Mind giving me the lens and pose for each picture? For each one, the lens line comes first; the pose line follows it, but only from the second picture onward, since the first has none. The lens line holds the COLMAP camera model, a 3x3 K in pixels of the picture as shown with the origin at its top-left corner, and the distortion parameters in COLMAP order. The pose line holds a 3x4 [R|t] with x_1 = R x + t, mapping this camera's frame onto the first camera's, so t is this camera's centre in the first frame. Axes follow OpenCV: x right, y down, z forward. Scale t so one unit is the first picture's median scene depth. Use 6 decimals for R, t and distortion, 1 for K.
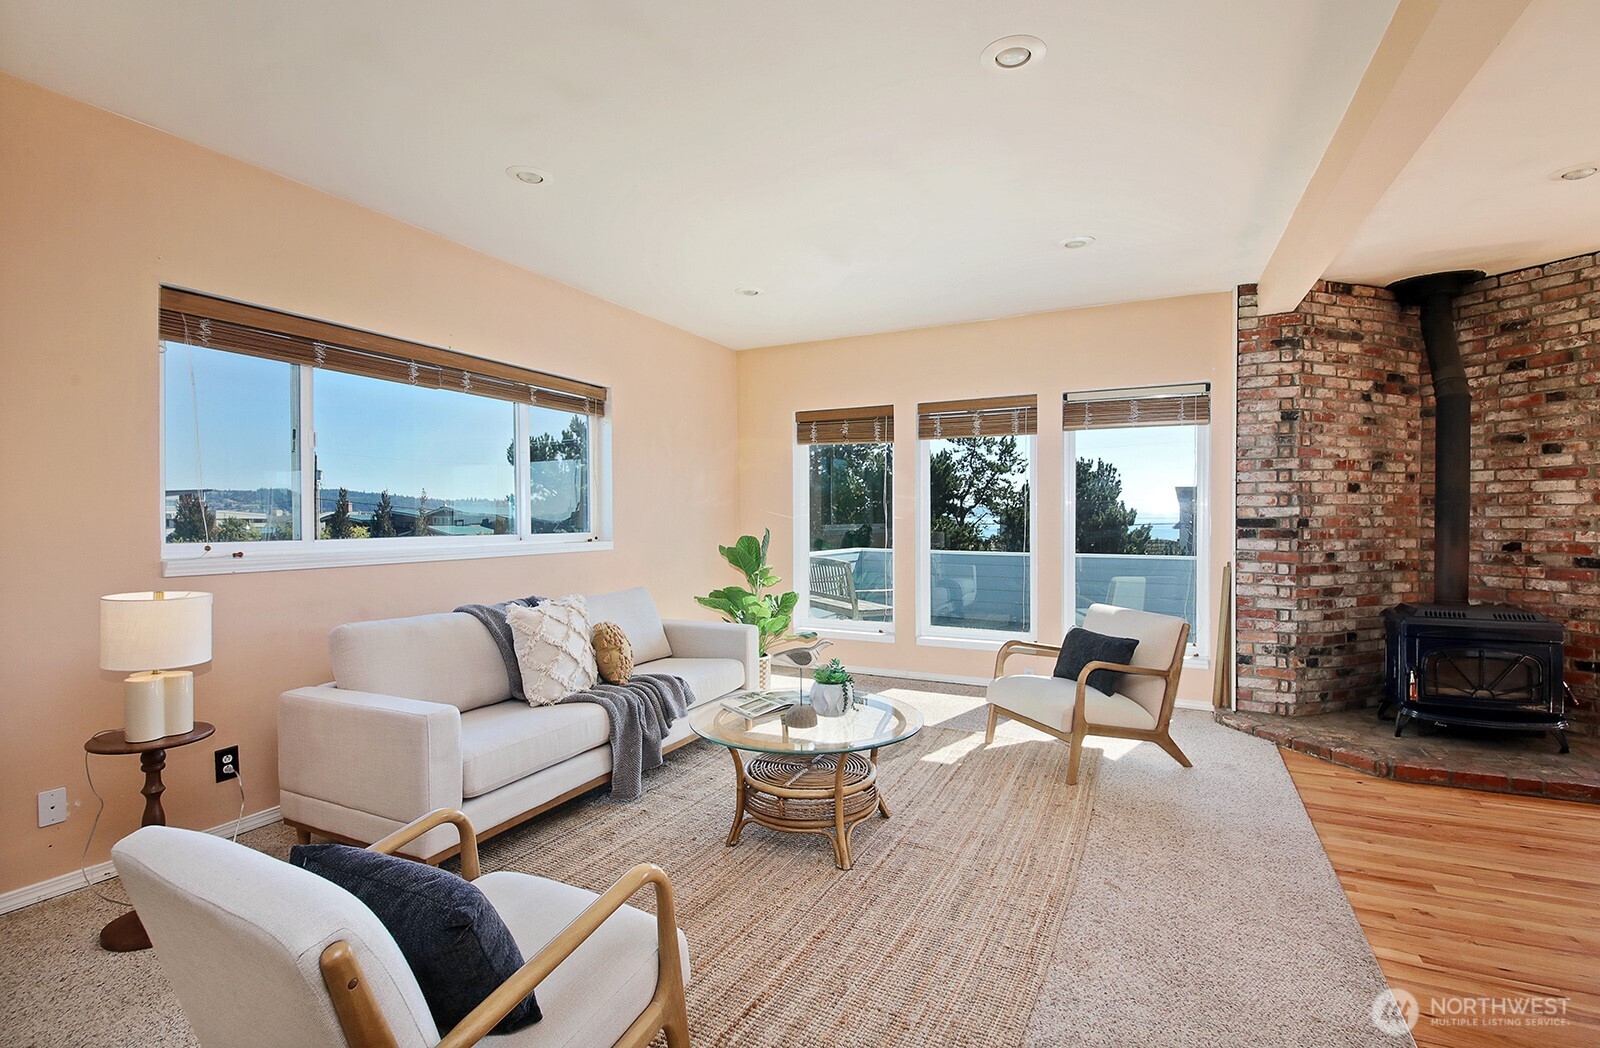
lens RADIAL K [[742.5, 0, 771.3], [0, 742.5, 523.6], [0, 0, 1]] dist [-0.001987, -0.006200]
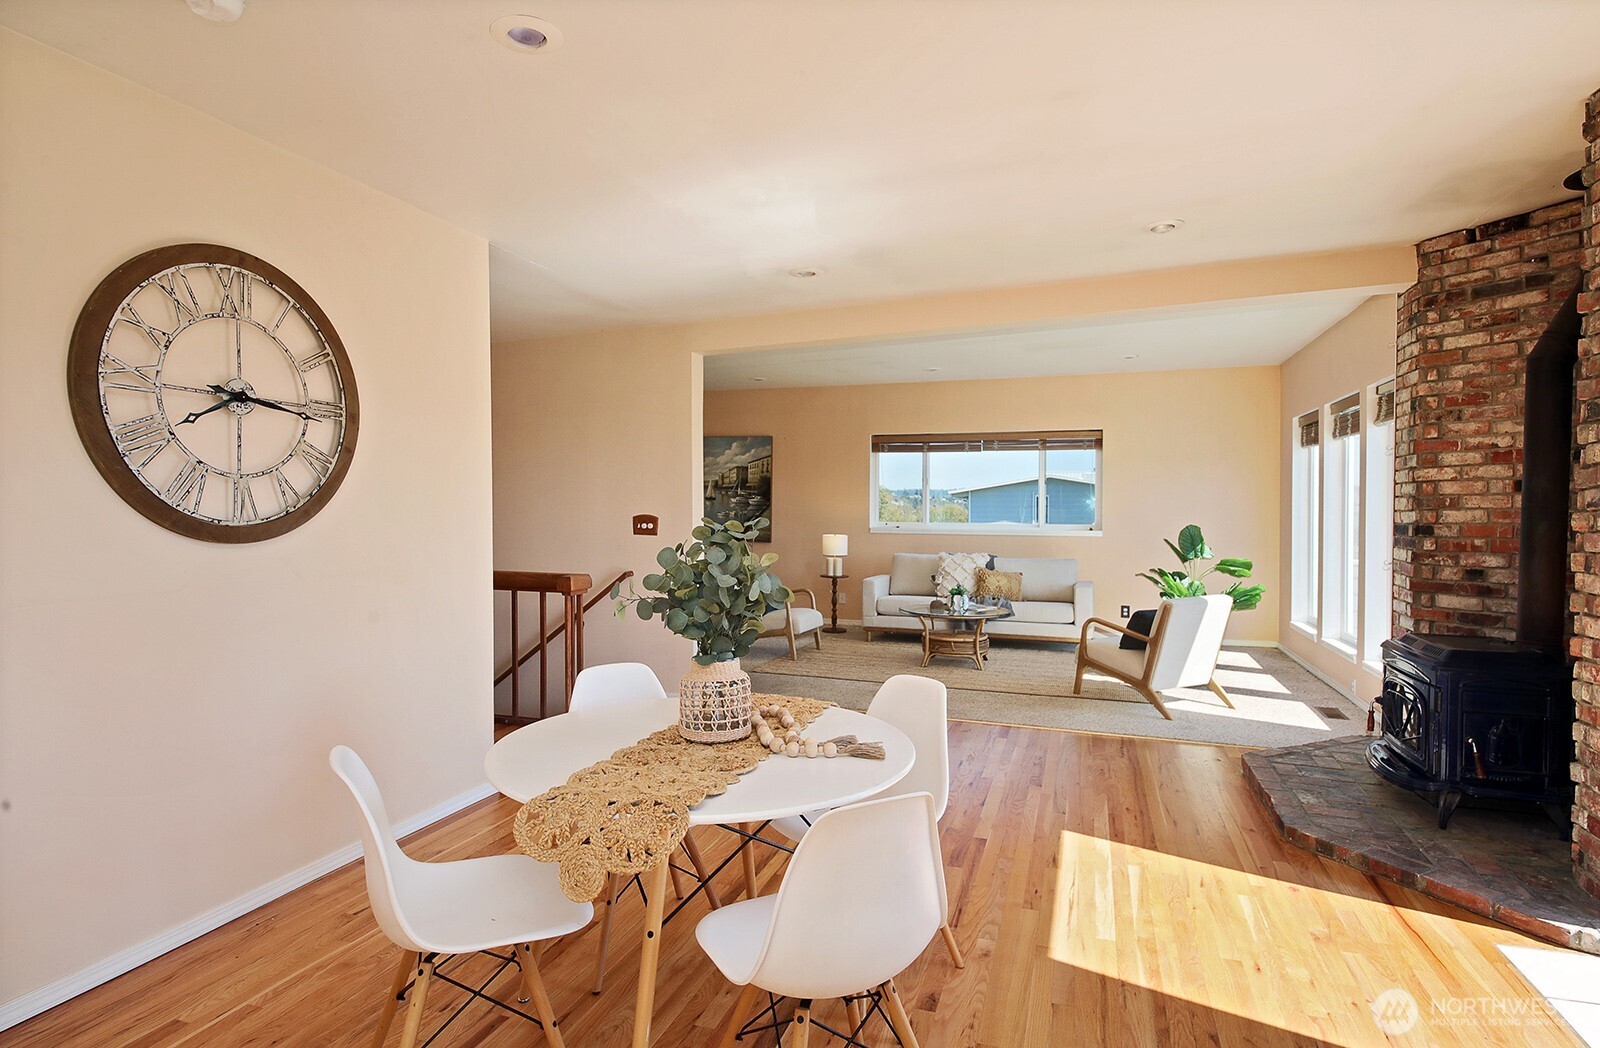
lens RADIAL K [[840.2, 0, 800.0], [0, 840.2, 524.0], [0, 0, 1]] dist [0.014752, -0.000226]
pose [[0.124903, 0.021467, -0.991937, 1.578191], [-0.015808, 0.999682, 0.019645, -0.015691], [0.992043, 0.013227, 0.125203, 0.171457]]
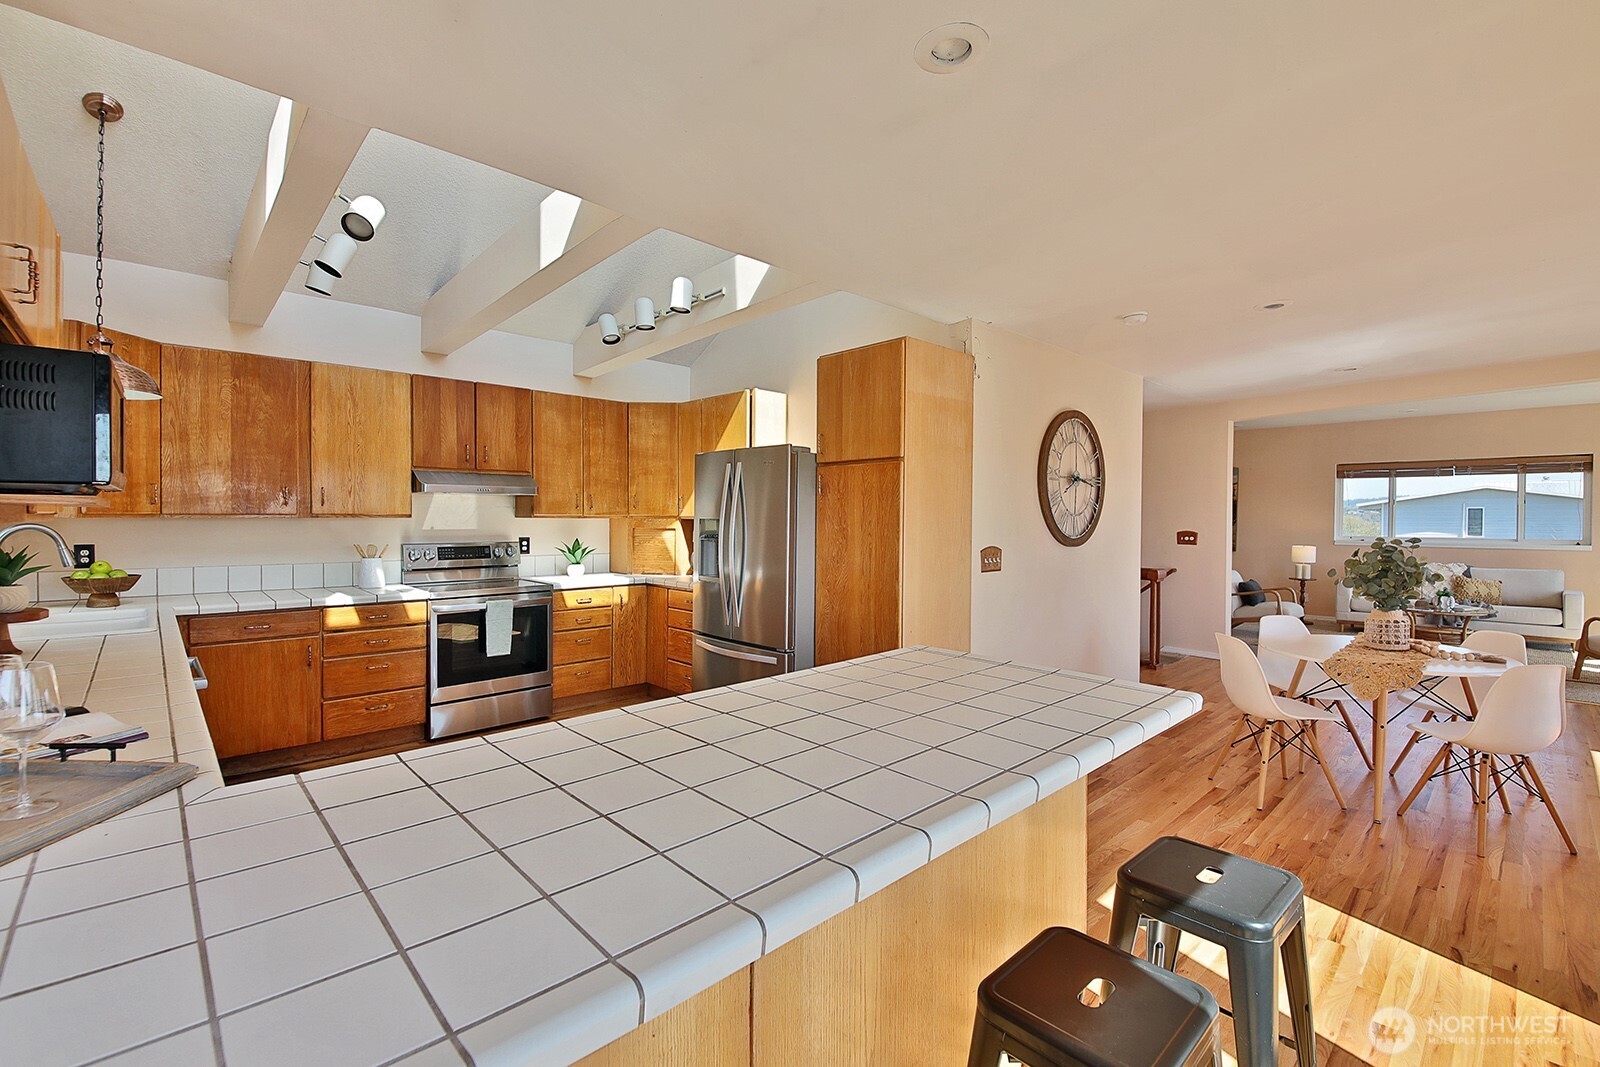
lens RADIAL K [[692.7, 0, 800.0], [0, 692.7, 533.5], [0, 0, 1]] dist [-0.000173, -0.013426]
pose [[-0.356272, 0.020576, -0.934156, 2.073774], [-0.009901, 0.999618, 0.025794, -0.027772], [0.934330, 0.018439, -0.355932, -0.172887]]
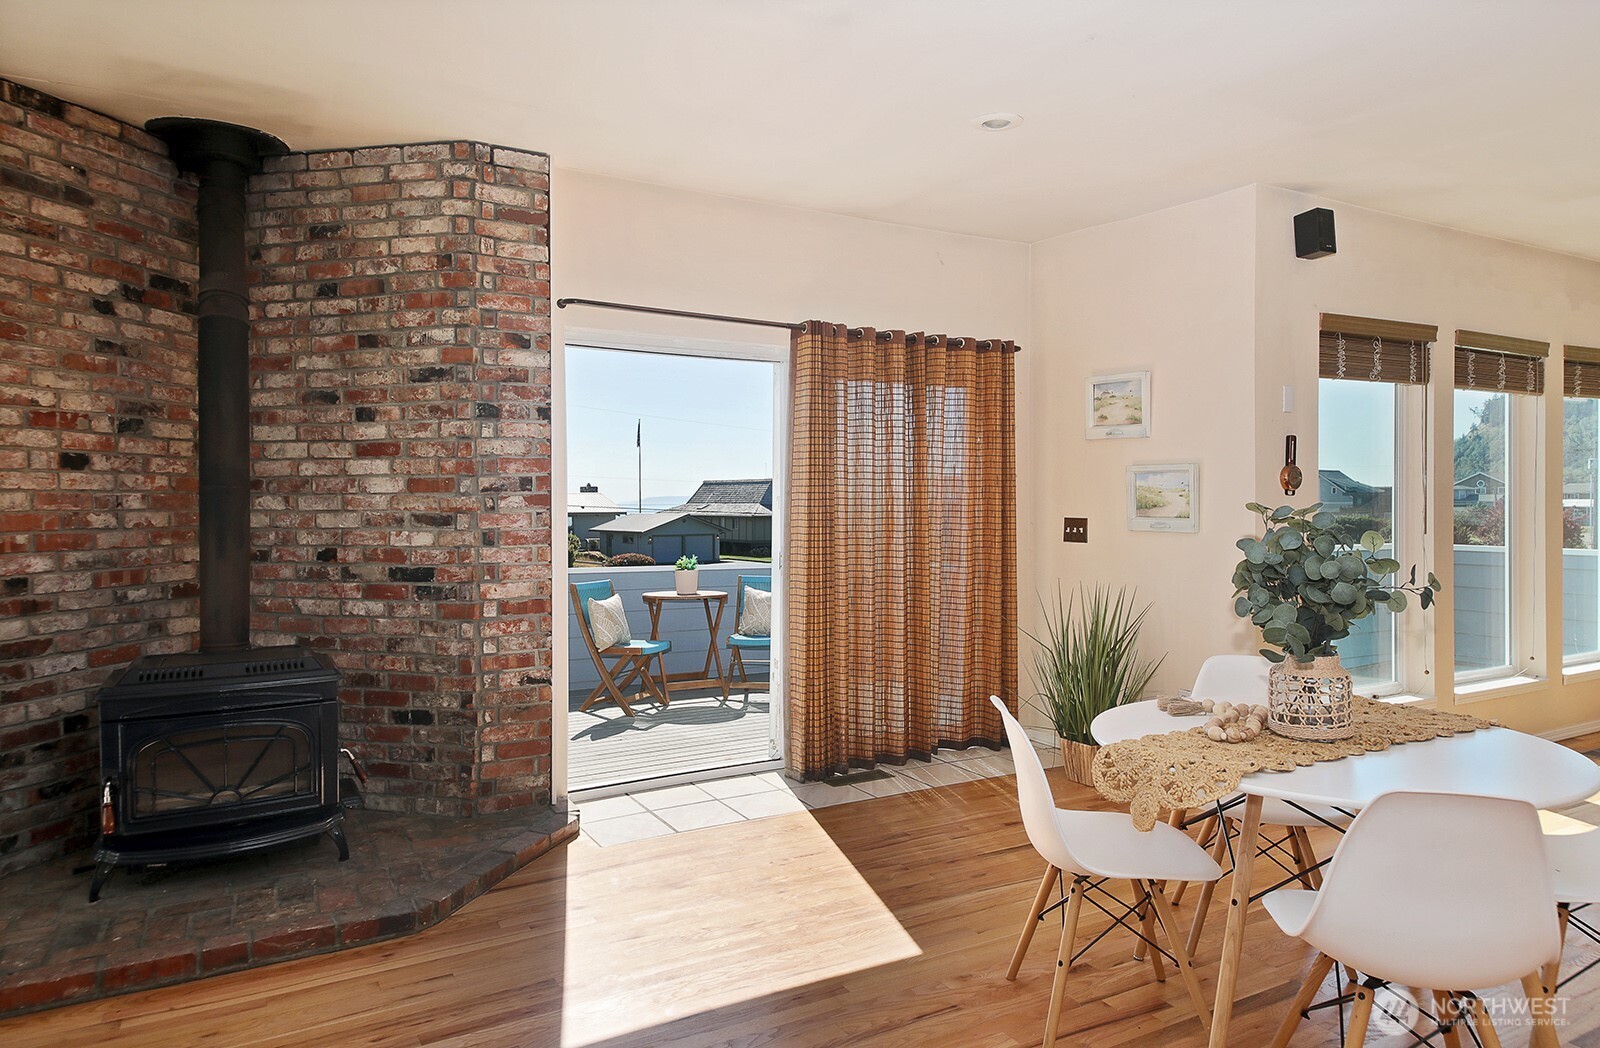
lens RADIAL K [[974.7, 0, 800.0], [0, 974.7, 524.0], [0, 0, 1]] dist [0.031165, -0.048125]
pose [[0.566972, -0.017205, 0.823557, 0.495019], [0.007649, 0.999849, 0.015622, -0.007791], [-0.823702, -0.002557, 0.567018, 0.116133]]
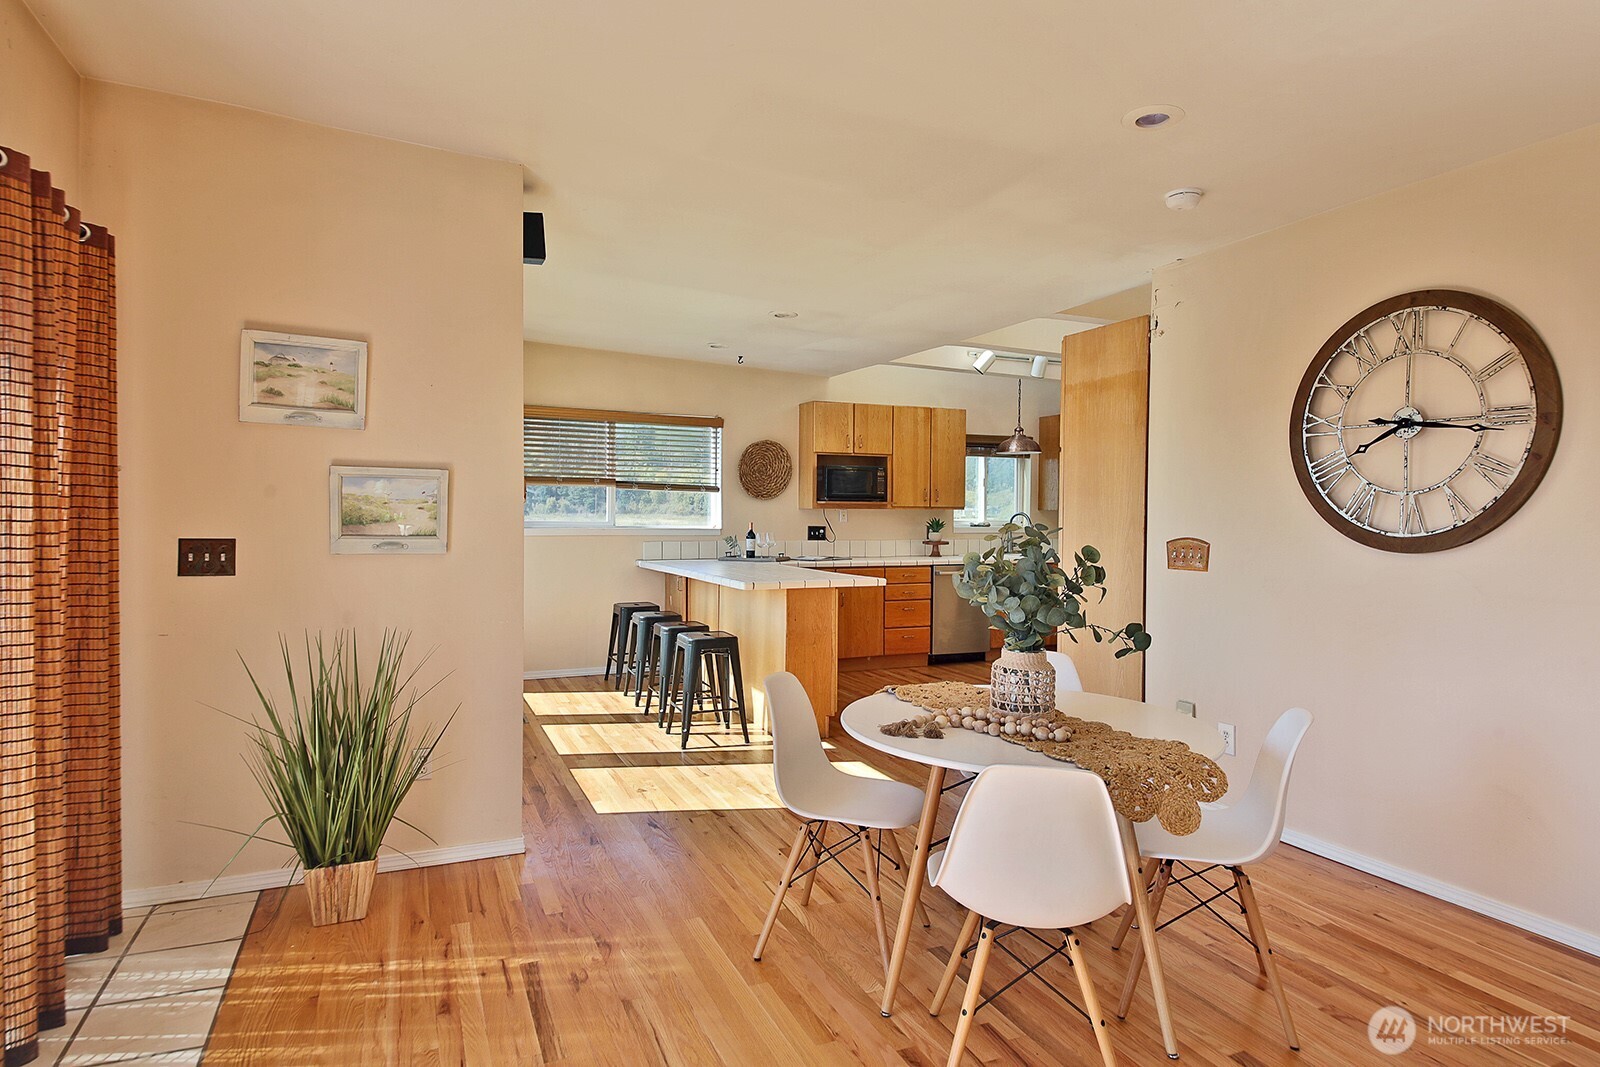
lens RADIAL K [[893.0, 0, 800.0], [0, 893.0, 533.5], [0, 0, 1]] dist [-0.000681, -0.000431]
pose [[-0.761750, -0.018942, 0.647595, 0.827198], [-0.002060, 0.999638, 0.026815, -0.017646], [-0.647868, 0.019092, -0.761513, 0.715959]]
